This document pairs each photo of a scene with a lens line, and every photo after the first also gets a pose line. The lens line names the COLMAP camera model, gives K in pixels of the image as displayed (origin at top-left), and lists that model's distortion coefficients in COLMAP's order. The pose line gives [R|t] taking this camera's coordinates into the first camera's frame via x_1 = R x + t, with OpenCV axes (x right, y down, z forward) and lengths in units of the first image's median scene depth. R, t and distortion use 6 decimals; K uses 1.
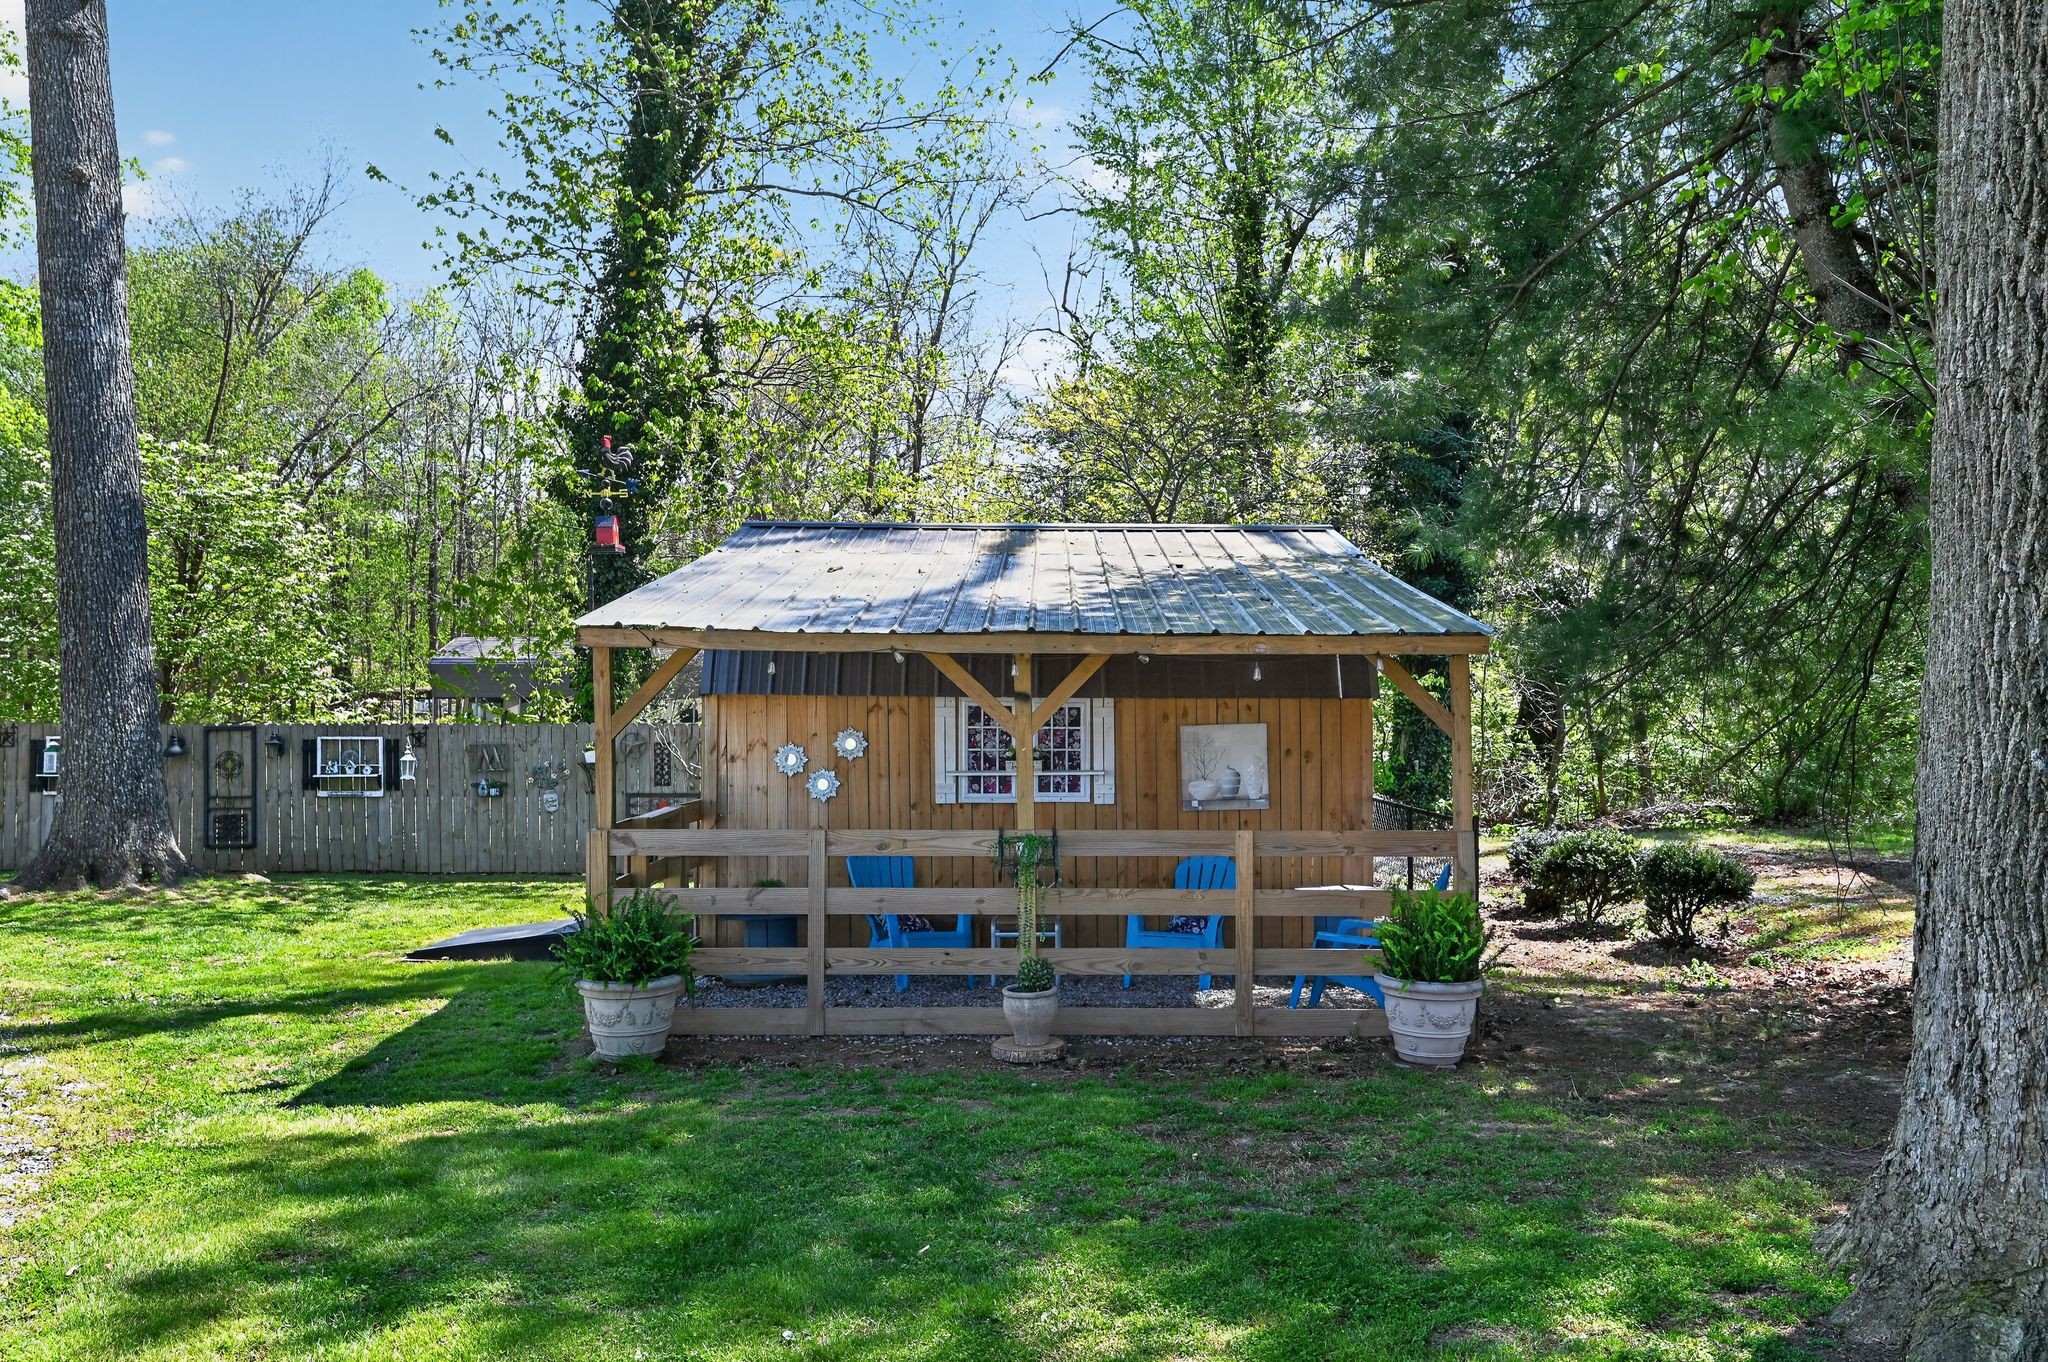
lens RADIAL K [[1601.5, 0, 1024.0], [0, 1601.5, 681.0], [0, 0, 1]] dist [0.005147, -0.000227]
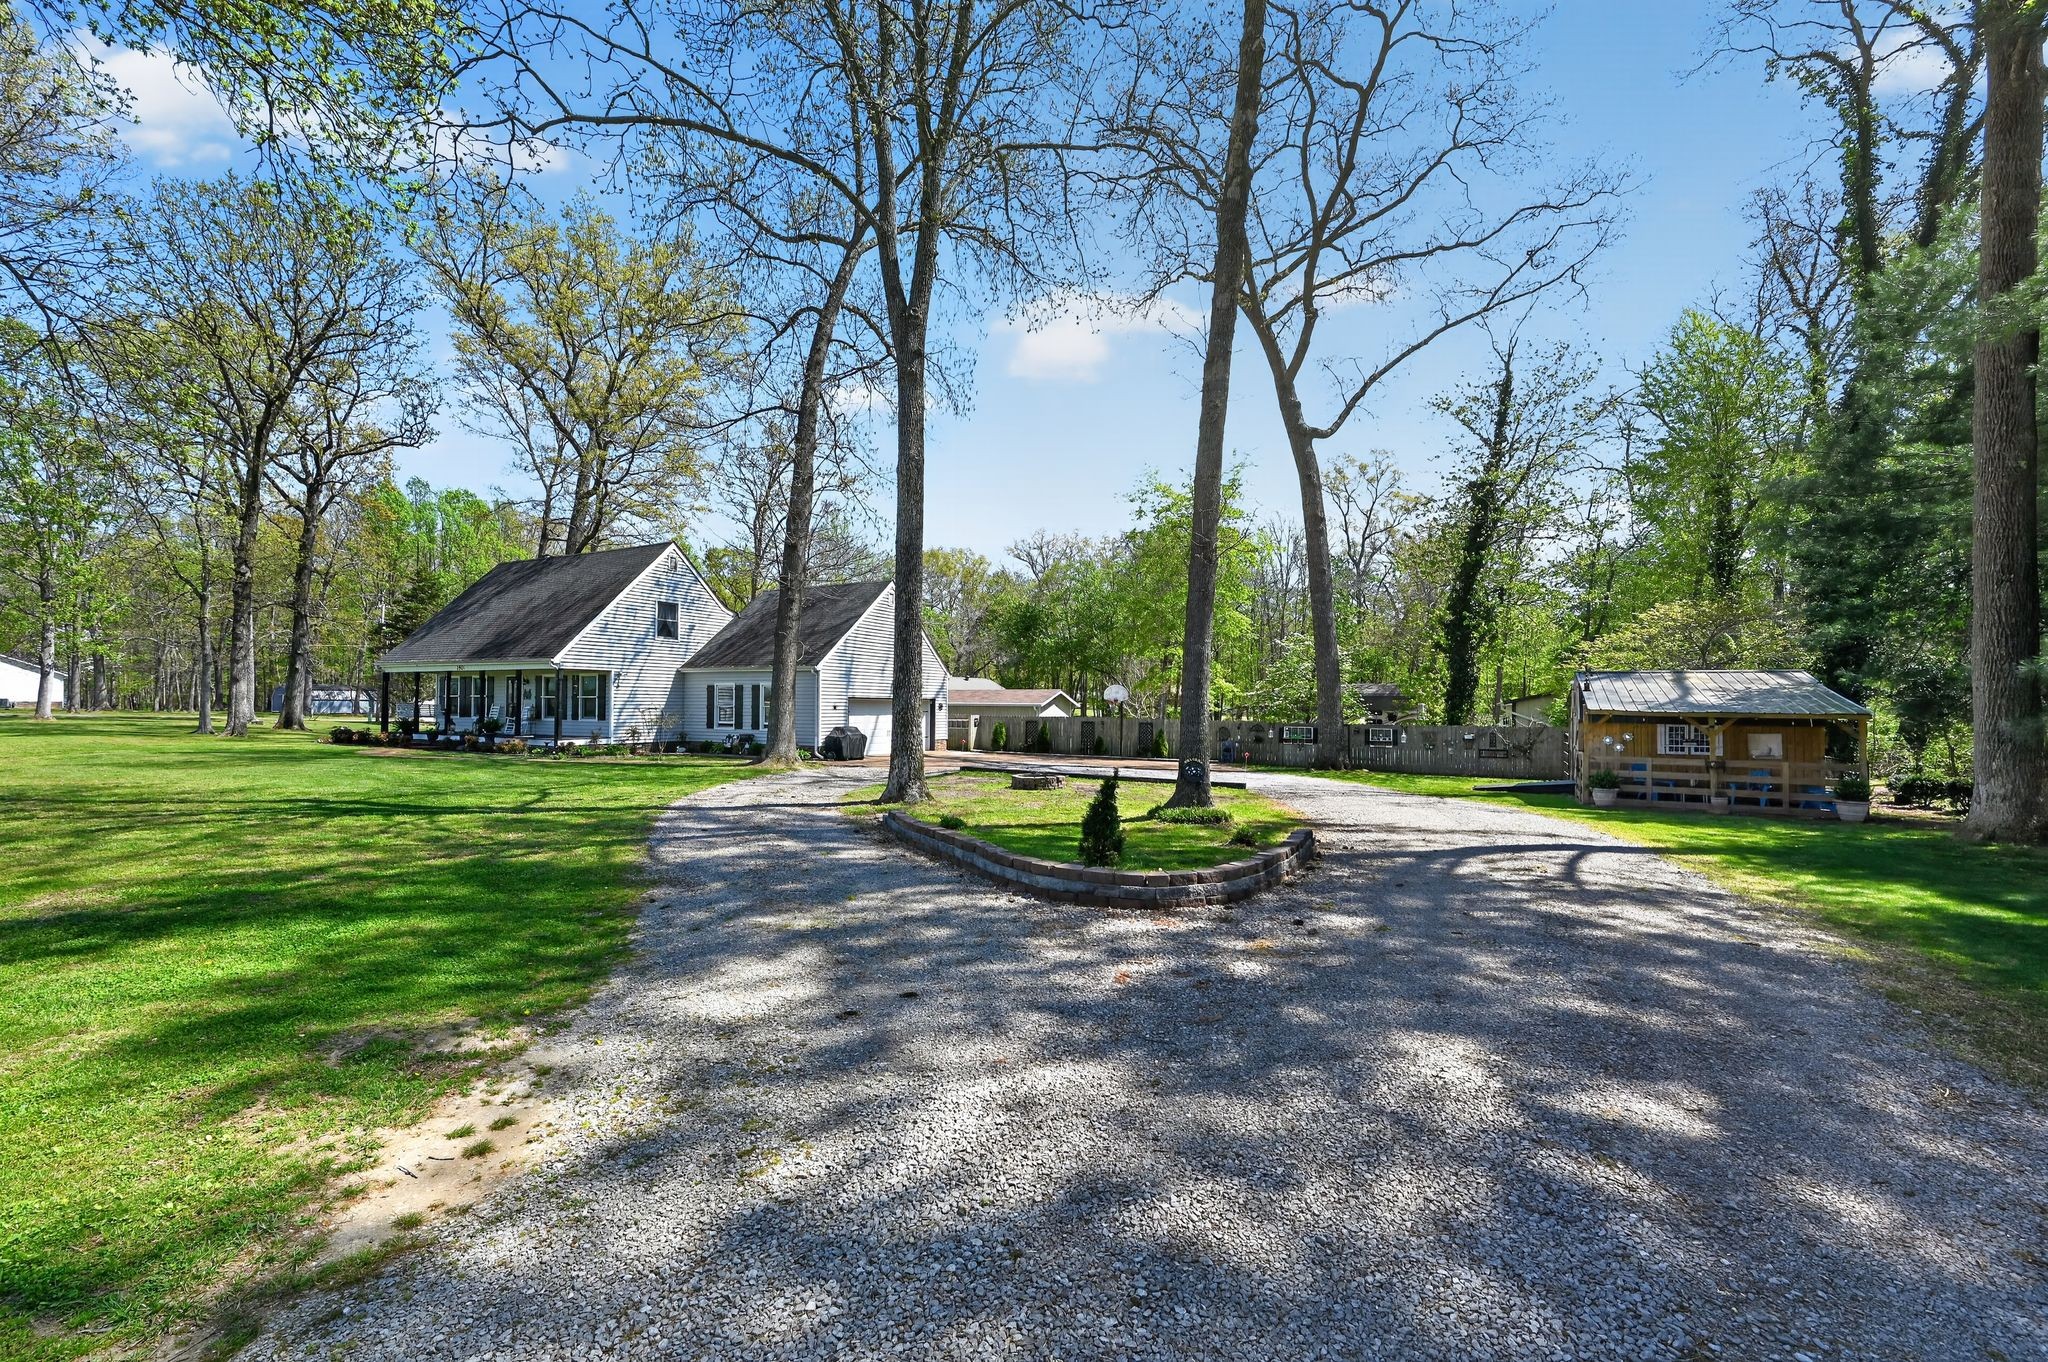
lens RADIAL K [[800.8, 0, 1026.3], [0, 800.8, 686.8], [0, 0, 1]] dist [0.000387, 0.000006]
pose [[0.859445, -0.004558, -0.511208, -0.317731], [-0.000603, 0.999951, -0.009929, -0.049817], [0.511228, 0.008841, 0.859400, -1.132513]]
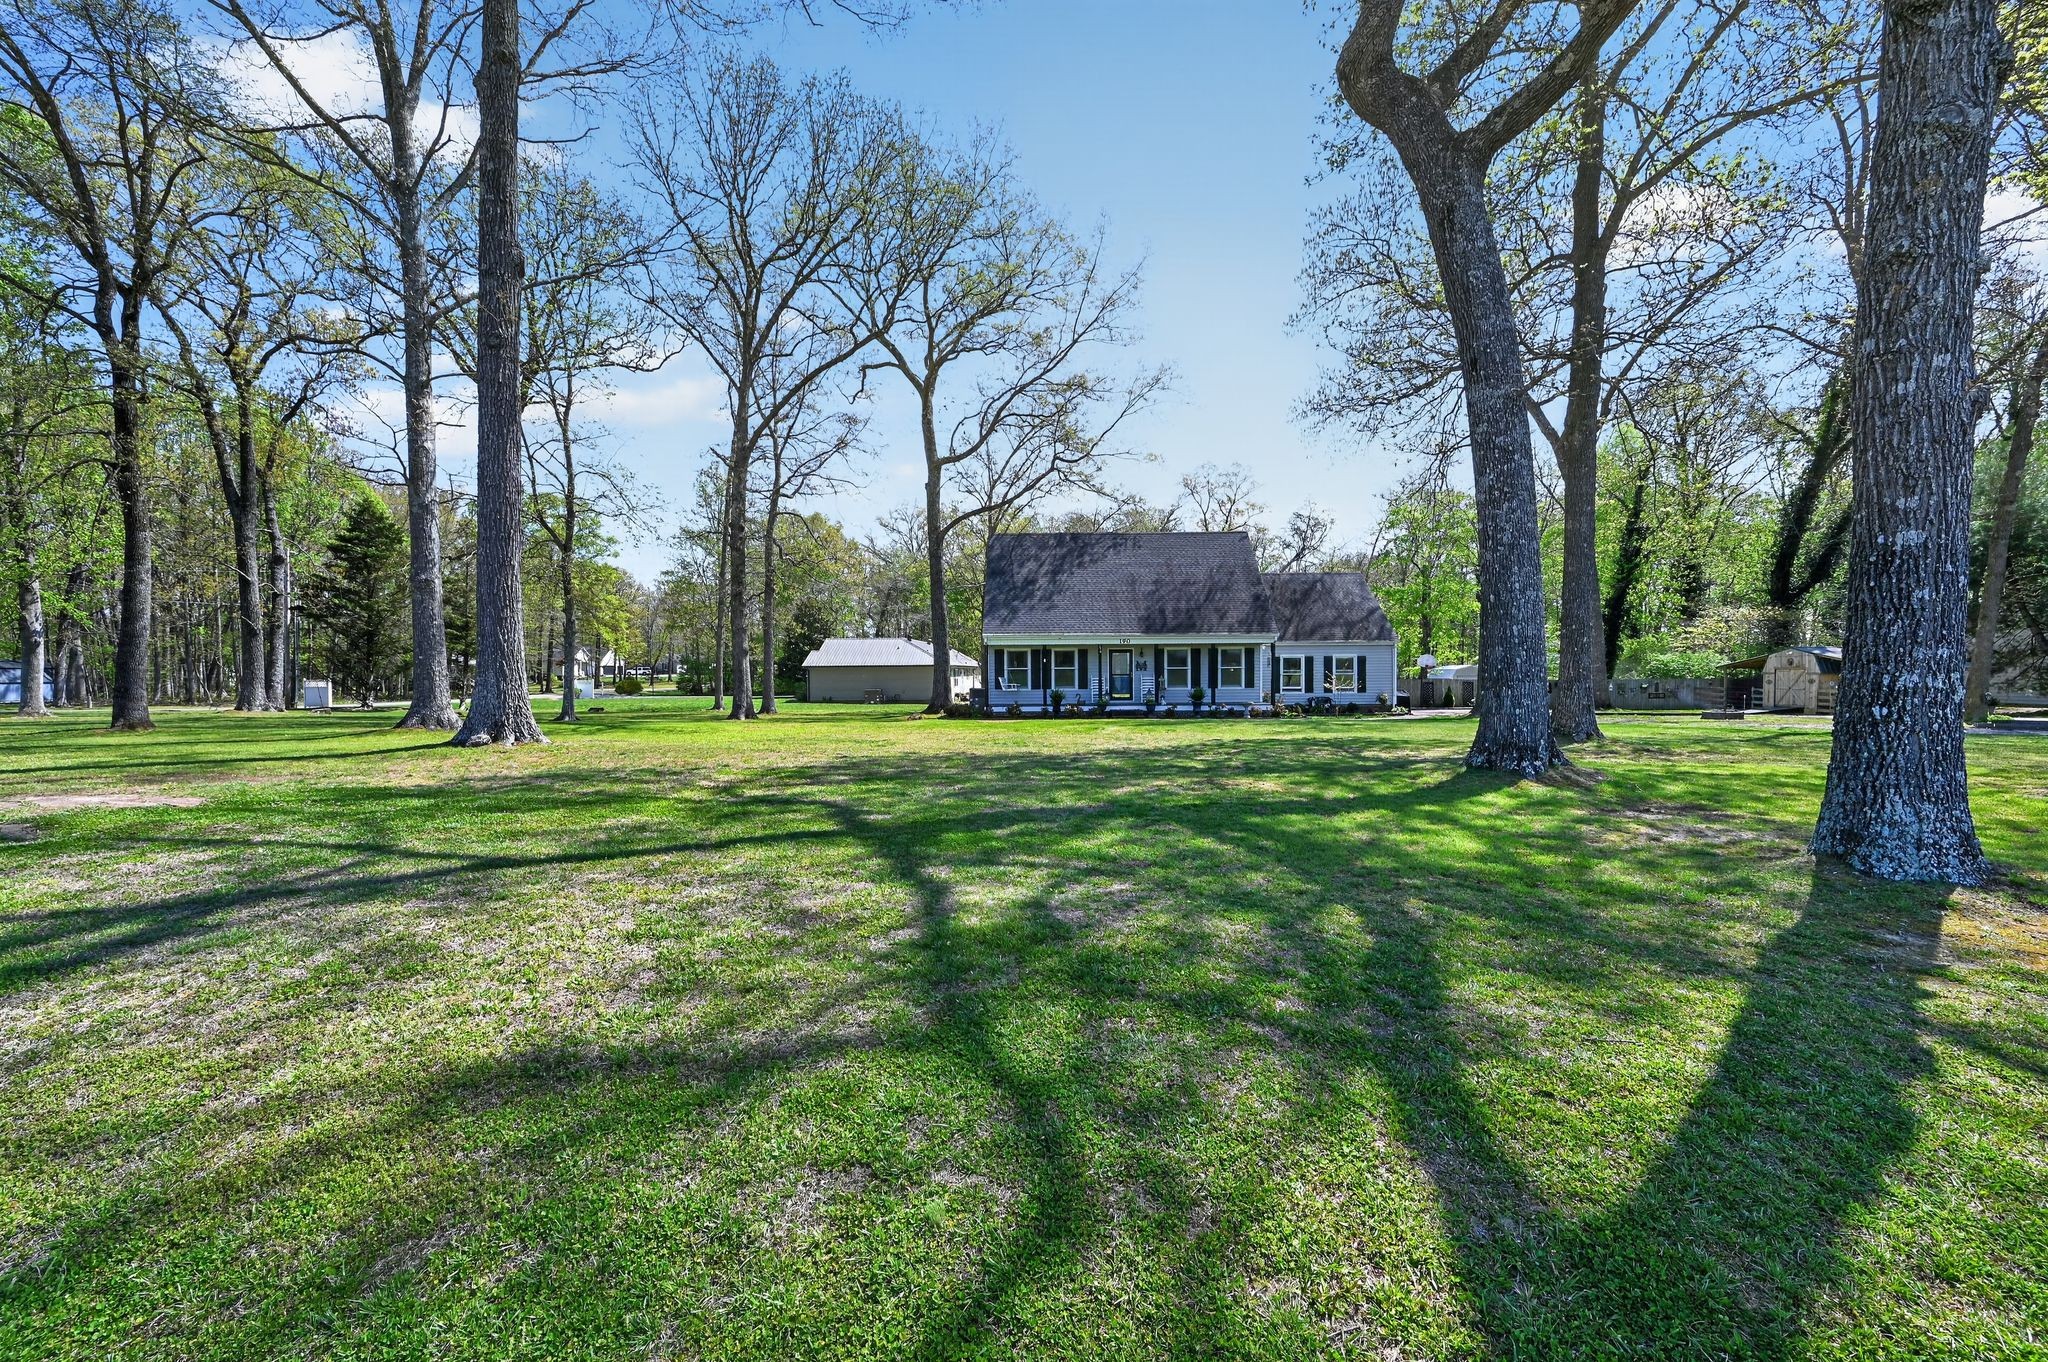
lens RADIAL K [[800.8, 0, 1026.3], [0, 800.8, 686.8], [0, 0, 1]] dist [0.000387, 0.000006]
pose [[0.997456, -0.005513, -0.071076, -3.043614], [0.007949, 0.999389, 0.034034, -0.075541], [0.070845, -0.034512, 0.996890, -2.437027]]
